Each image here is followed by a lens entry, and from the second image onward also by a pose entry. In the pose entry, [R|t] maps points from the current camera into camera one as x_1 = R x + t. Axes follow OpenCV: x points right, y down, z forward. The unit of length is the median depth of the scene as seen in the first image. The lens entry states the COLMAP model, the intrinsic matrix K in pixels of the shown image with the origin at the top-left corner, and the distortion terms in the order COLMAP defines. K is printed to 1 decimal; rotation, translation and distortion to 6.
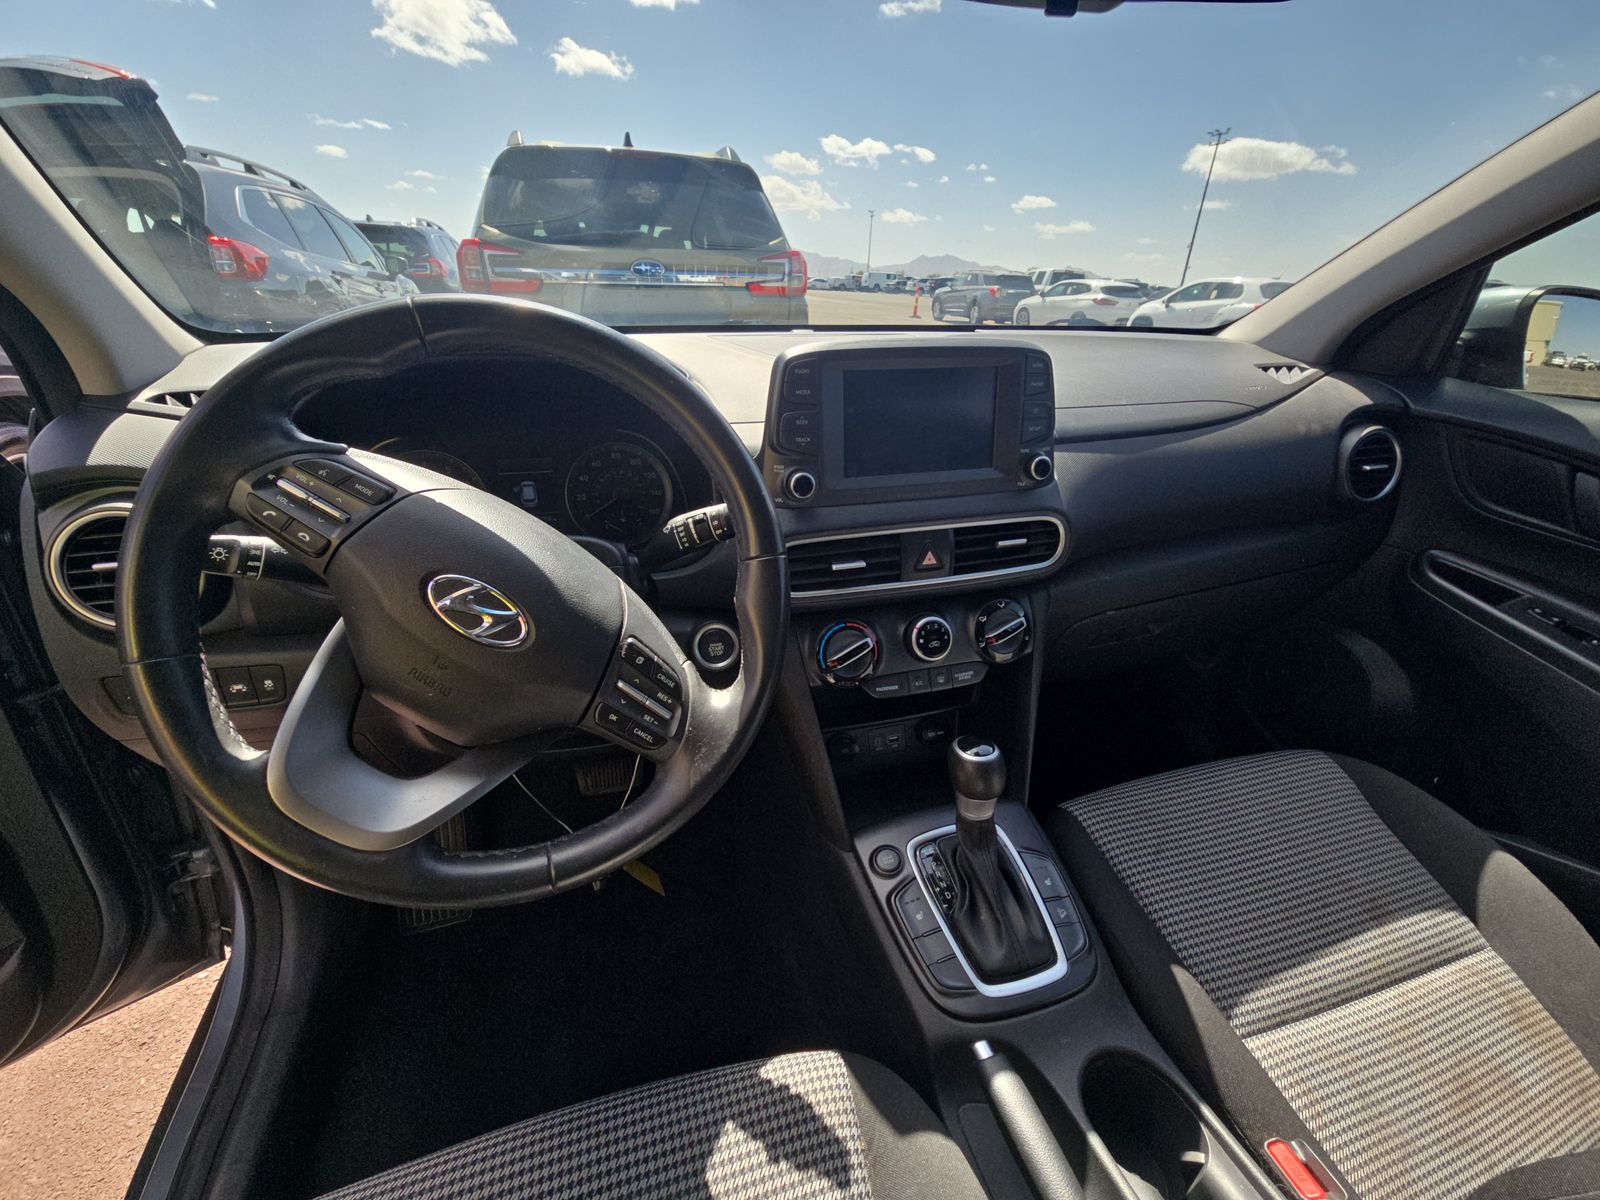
lens RADIAL K [[641.0, 0, 800.4], [0, 641.0, 603.7], [0, 0, 1]] dist [-0.000744, -0.000402]
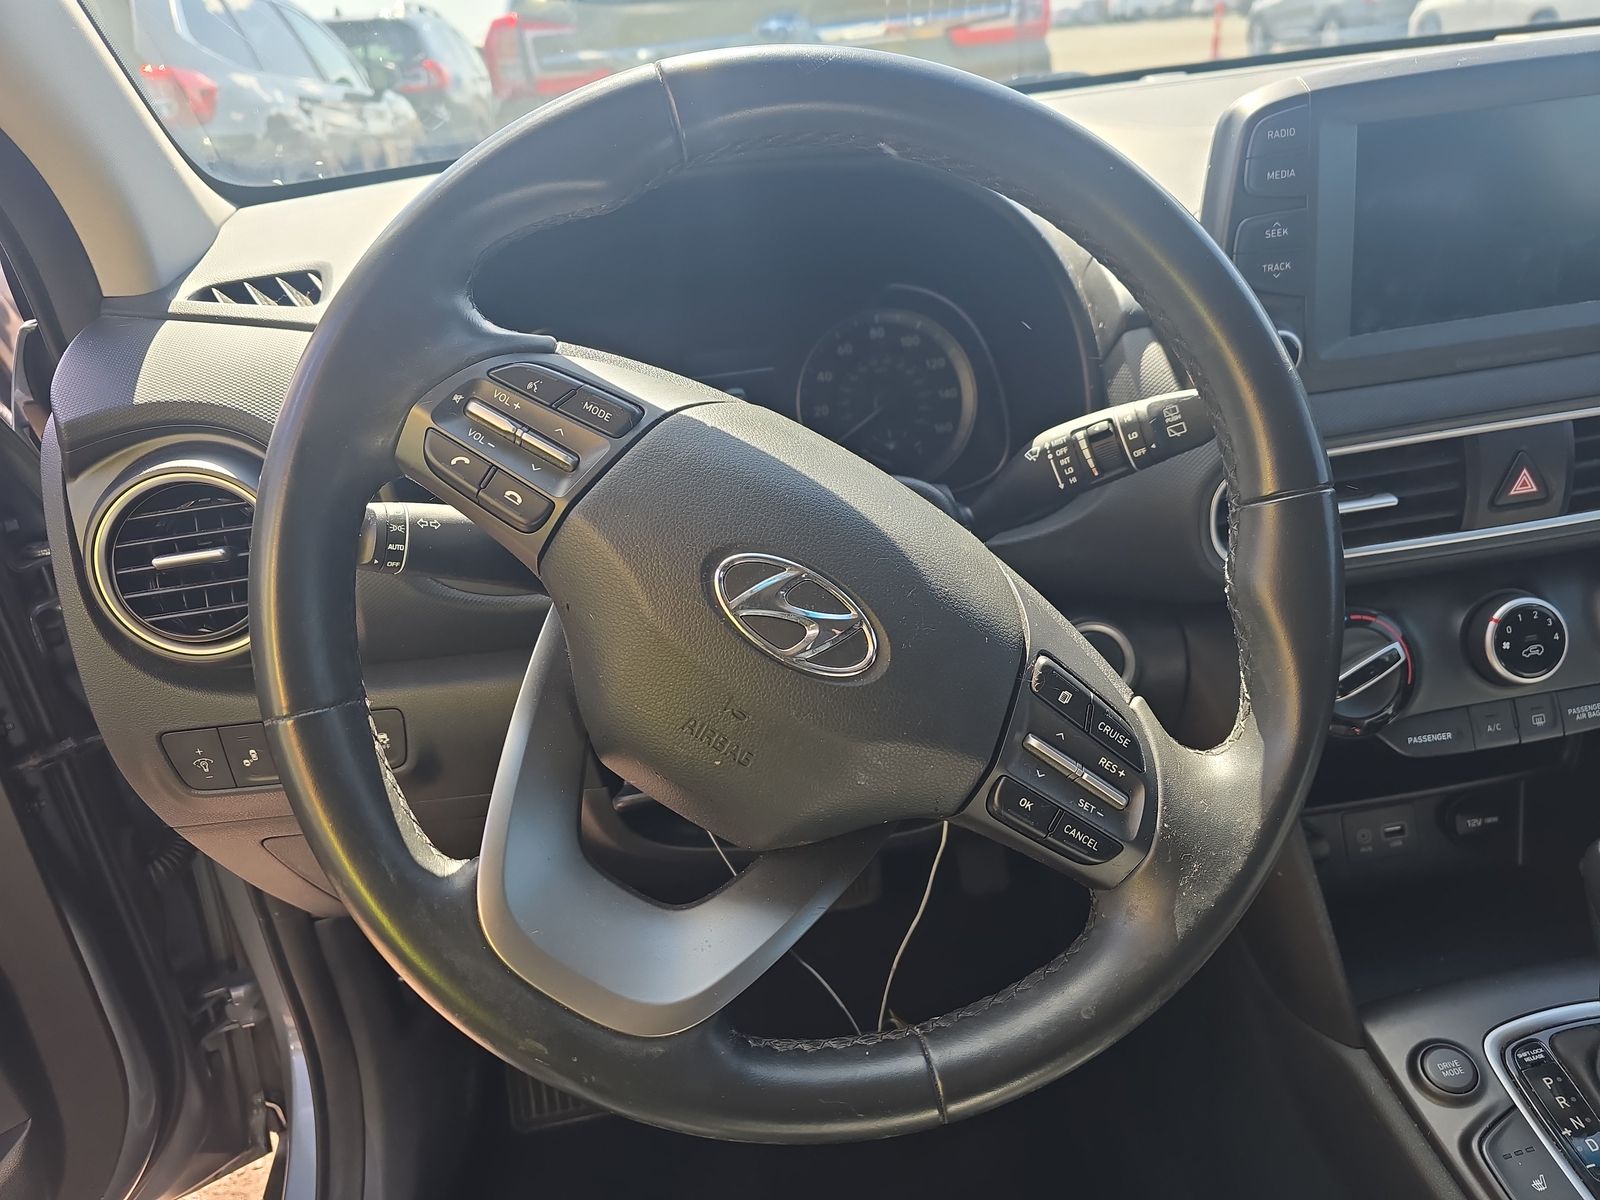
lens RADIAL K [[1071.2, 0, 800.7], [0, 1071.2, 600.7], [0, 0, 1]] dist [0.018679, -0.018293]
pose [[0.980138, -0.031002, -0.195879, -0.233039], [0.034441, 0.999306, 0.014177, -0.010748], [0.195304, -0.020642, 0.980526, 0.061498]]
